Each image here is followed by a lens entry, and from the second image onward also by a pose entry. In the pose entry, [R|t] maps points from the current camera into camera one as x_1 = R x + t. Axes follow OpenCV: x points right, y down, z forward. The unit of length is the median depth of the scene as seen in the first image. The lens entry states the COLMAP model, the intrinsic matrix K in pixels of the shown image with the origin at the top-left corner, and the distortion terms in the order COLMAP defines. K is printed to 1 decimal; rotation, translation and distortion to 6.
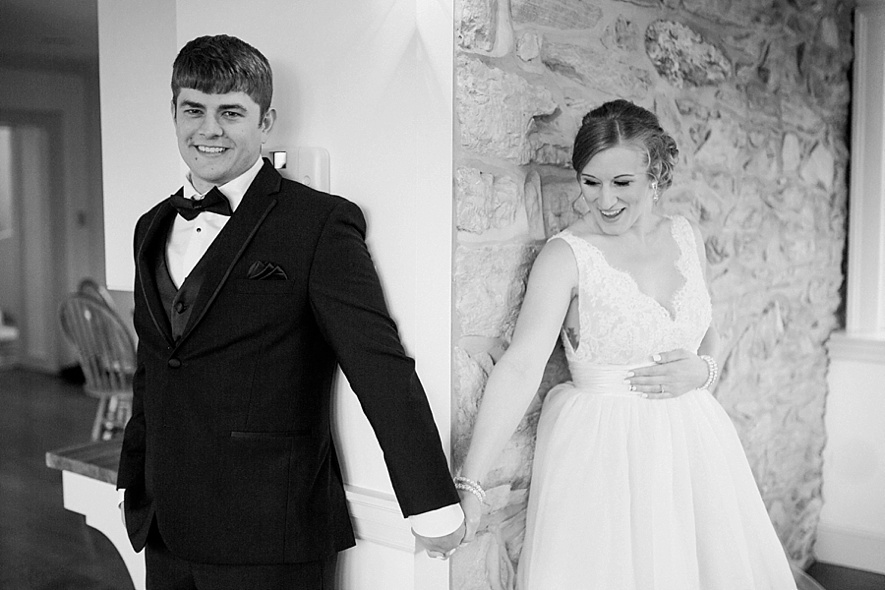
lens RADIAL K [[1081.9, 0, 441.7], [0, 1081.9, 275.7], [0, 0, 1]] dist [-0.085640, -0.003531]
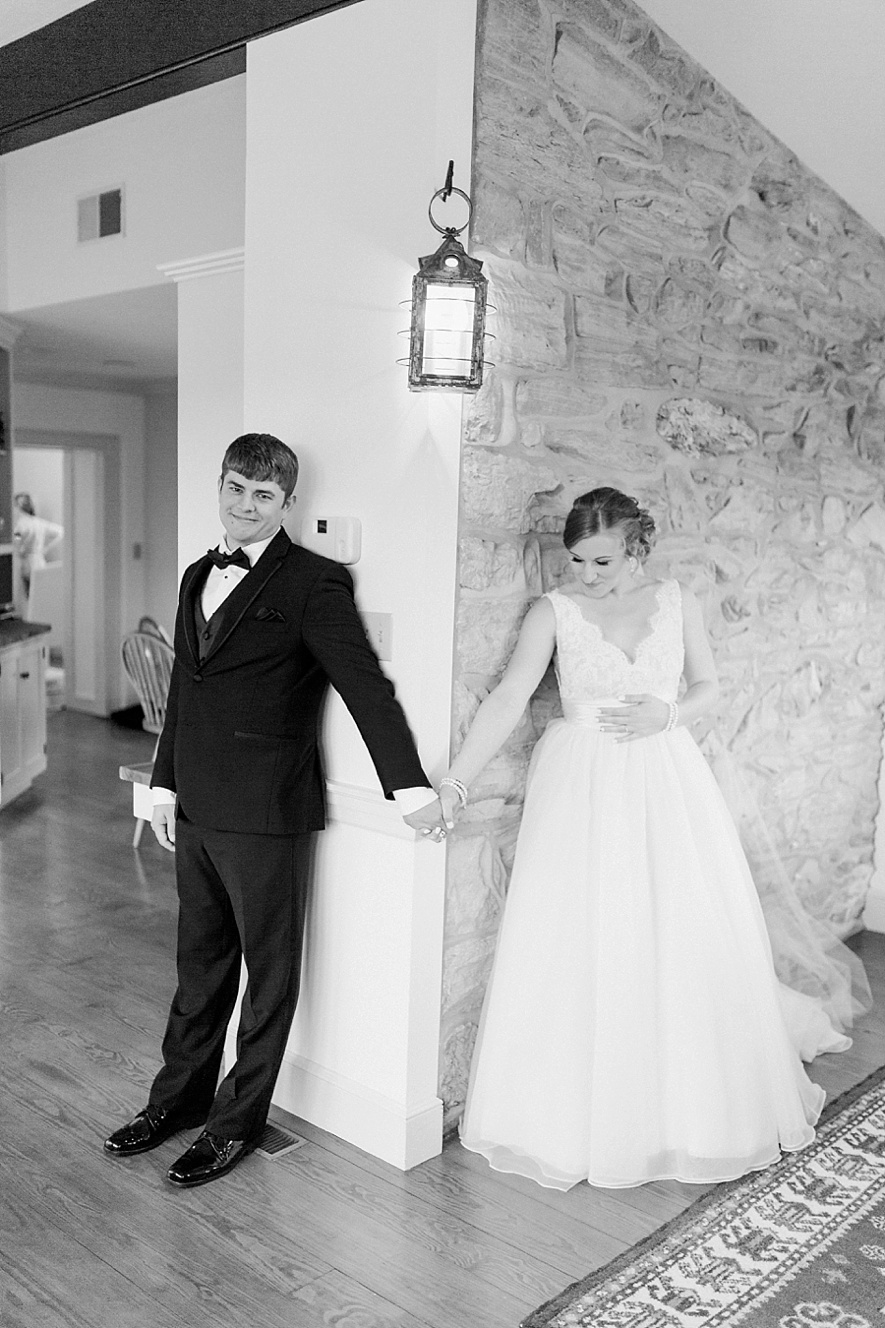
lens RADIAL K [[1623.5, 0, 442.5], [0, 1623.5, 664.0], [0, 0, 1]] dist [-0.085640, -0.003531]
pose [[0.992785, 0.037350, -0.113940, 0.153323], [-0.034544, 0.999052, 0.026502, -0.002072], [0.114821, -0.022375, 0.993134, -0.627240]]
